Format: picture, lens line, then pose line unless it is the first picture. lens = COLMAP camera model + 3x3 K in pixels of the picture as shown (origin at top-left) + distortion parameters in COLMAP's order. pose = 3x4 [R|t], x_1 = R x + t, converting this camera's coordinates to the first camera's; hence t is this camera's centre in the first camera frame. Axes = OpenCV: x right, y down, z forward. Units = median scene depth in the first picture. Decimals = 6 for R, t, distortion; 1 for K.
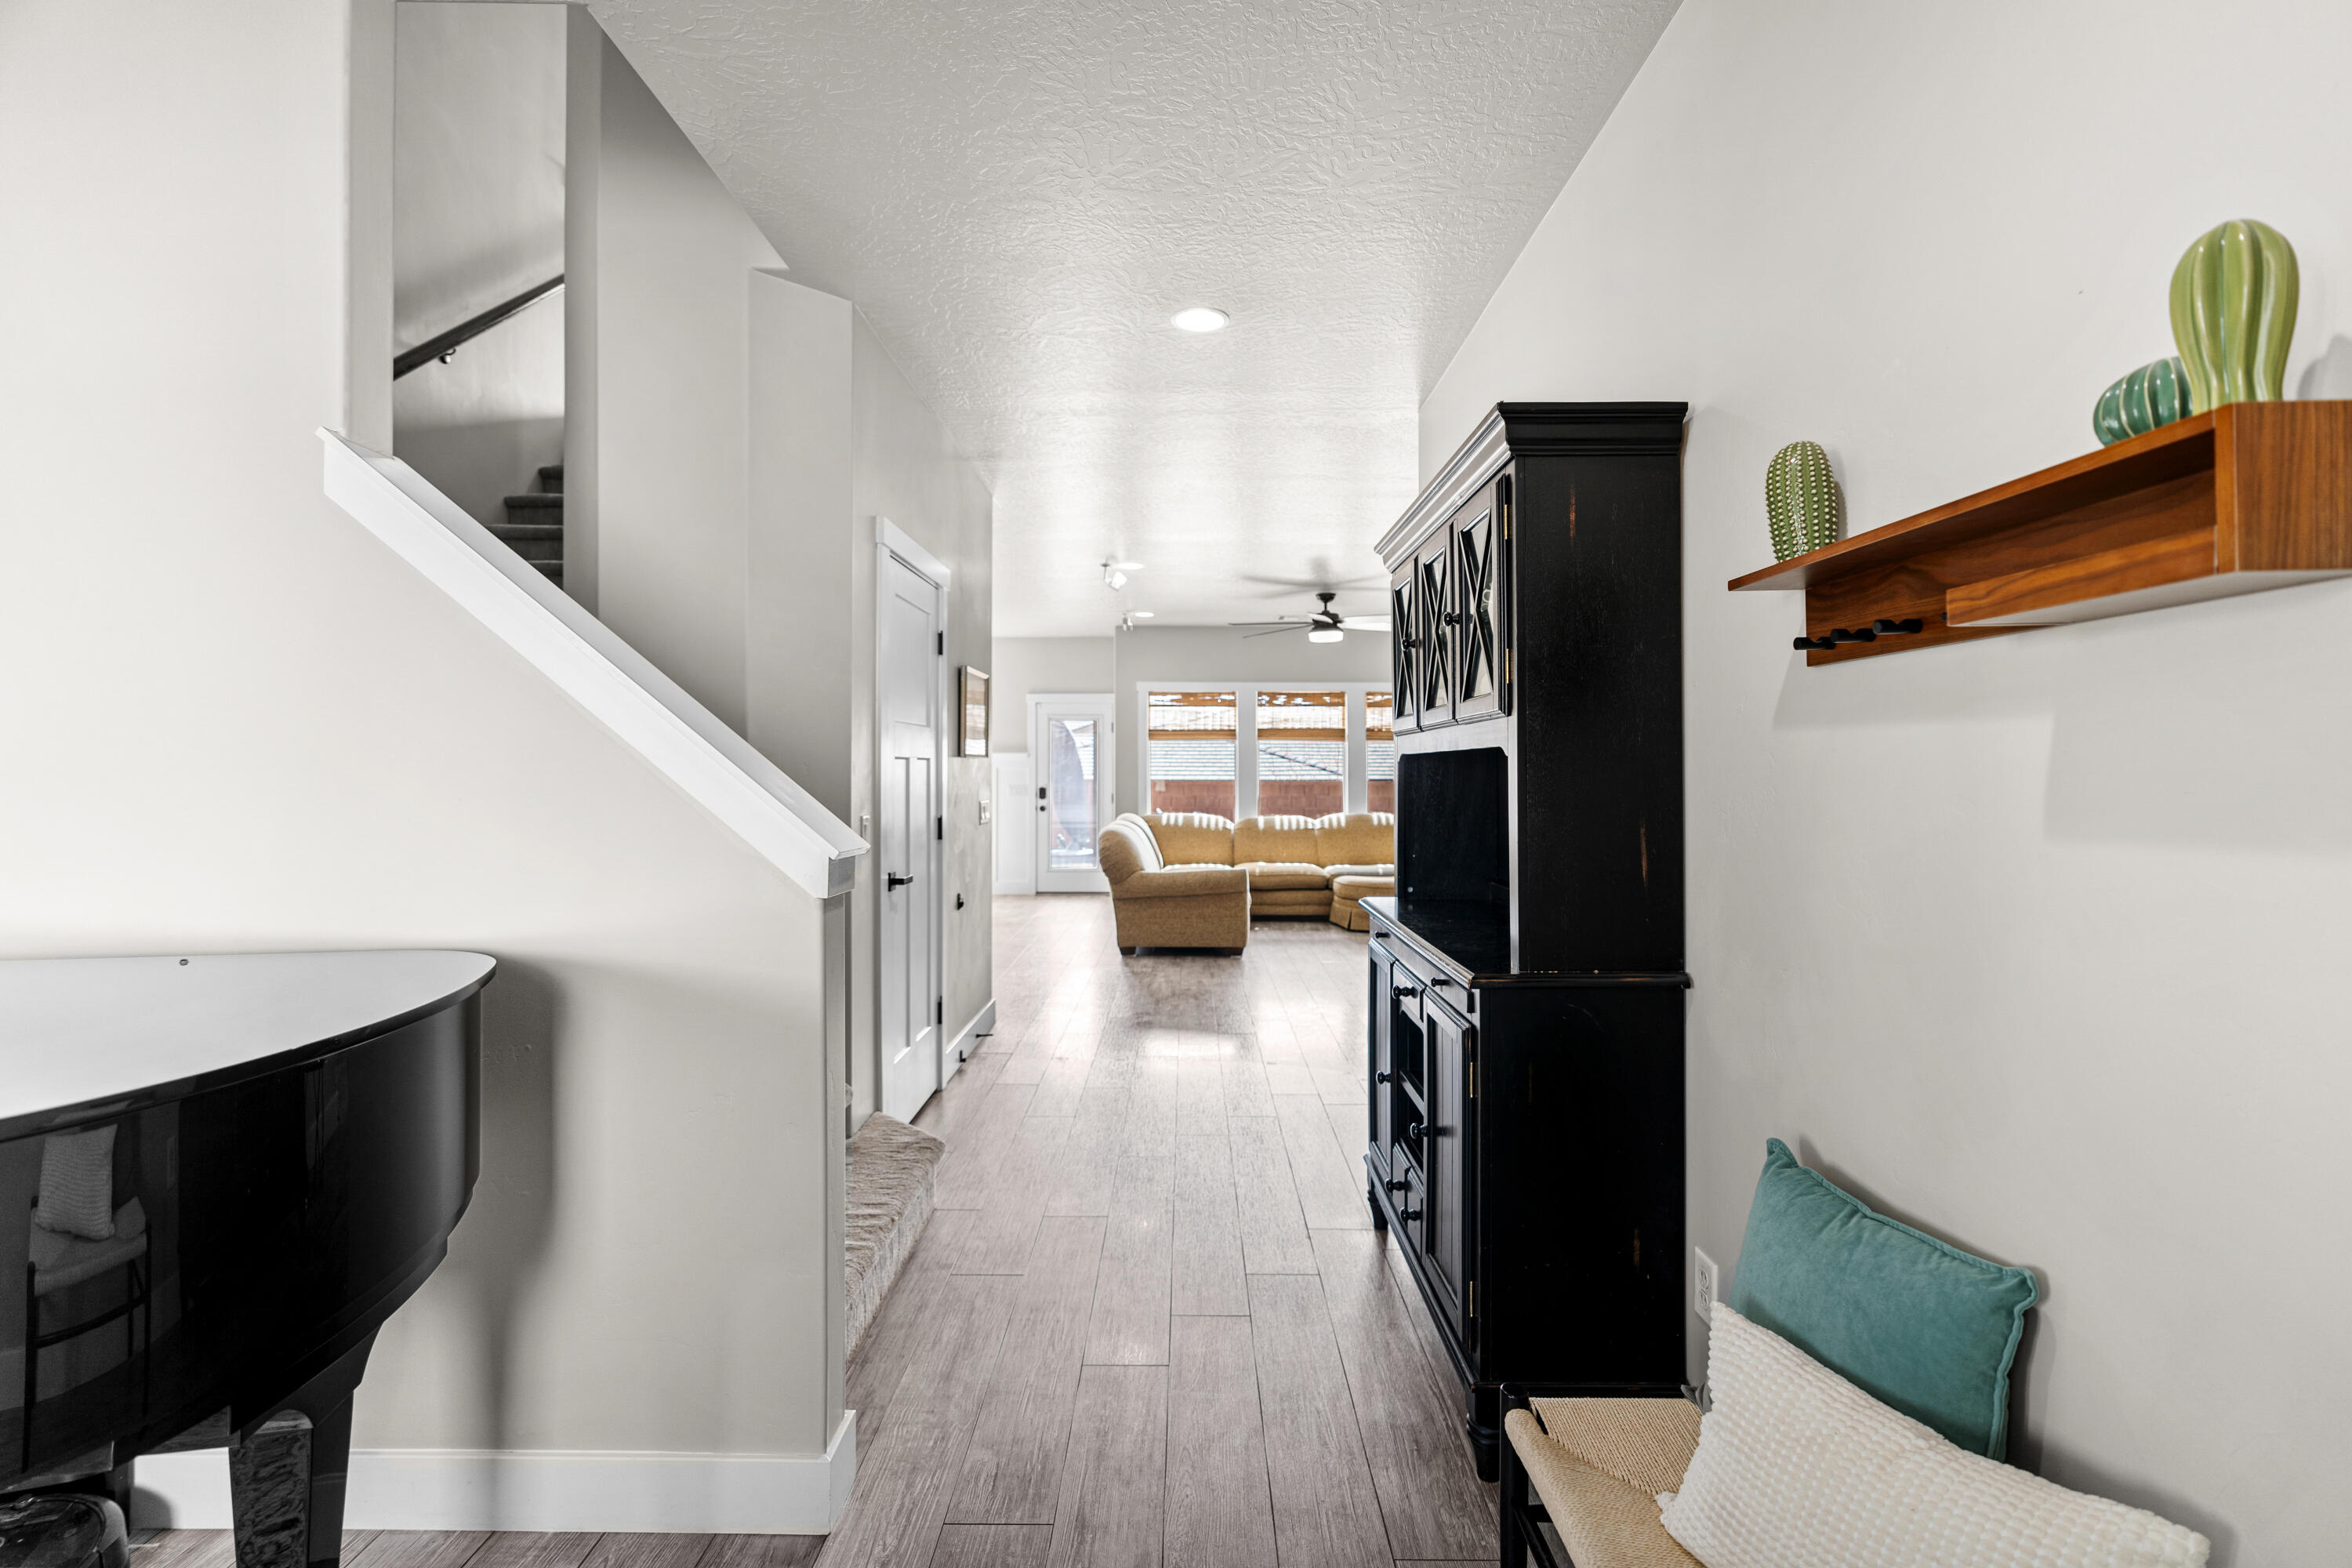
lens RADIAL K [[1082.1, 0, 1174.7], [0, 1082.1, 788.9], [0, 0, 1]] dist [-0.008906, 0.003405]
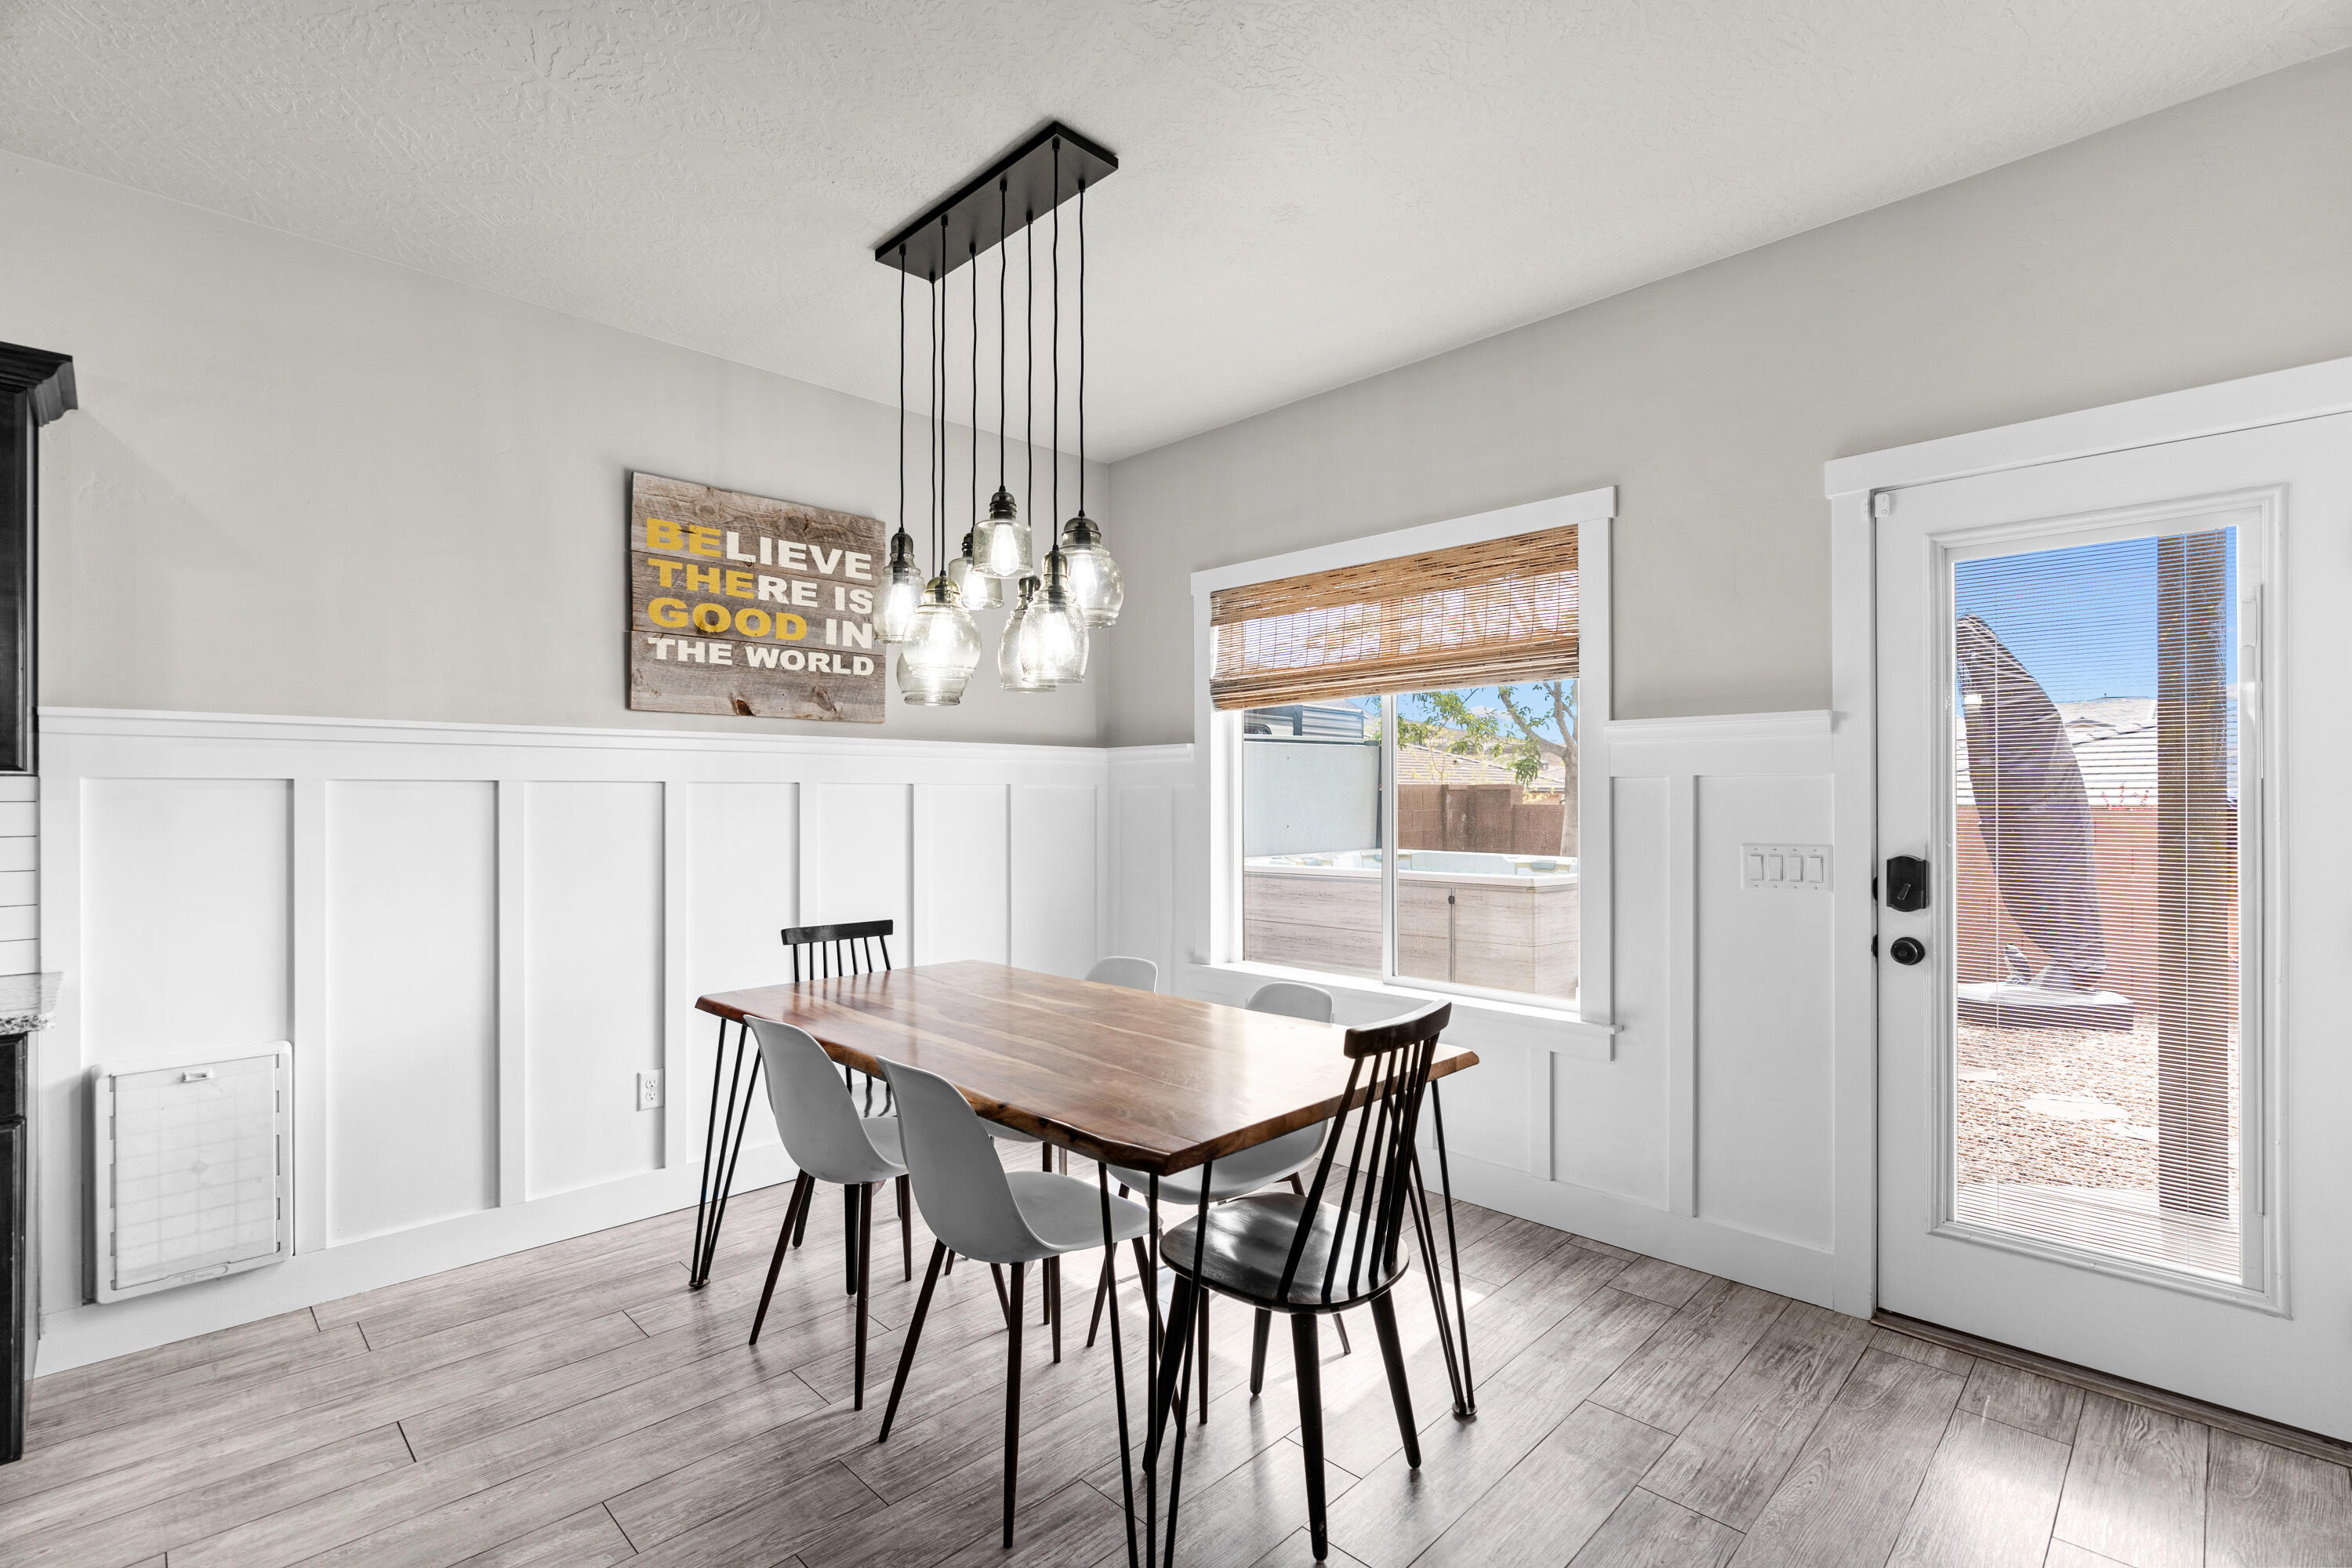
lens RADIAL K [[1068.2, 0, 1180.5], [0, 1068.2, 791.8], [0, 0, 1]] dist [-0.009189, 0.003770]
pose [[0.713071, -0.004499, -0.701078, -0.080622], [-0.007529, 0.999873, -0.014075, -0.011851], [0.701052, 0.015315, 0.712946, 0.797368]]
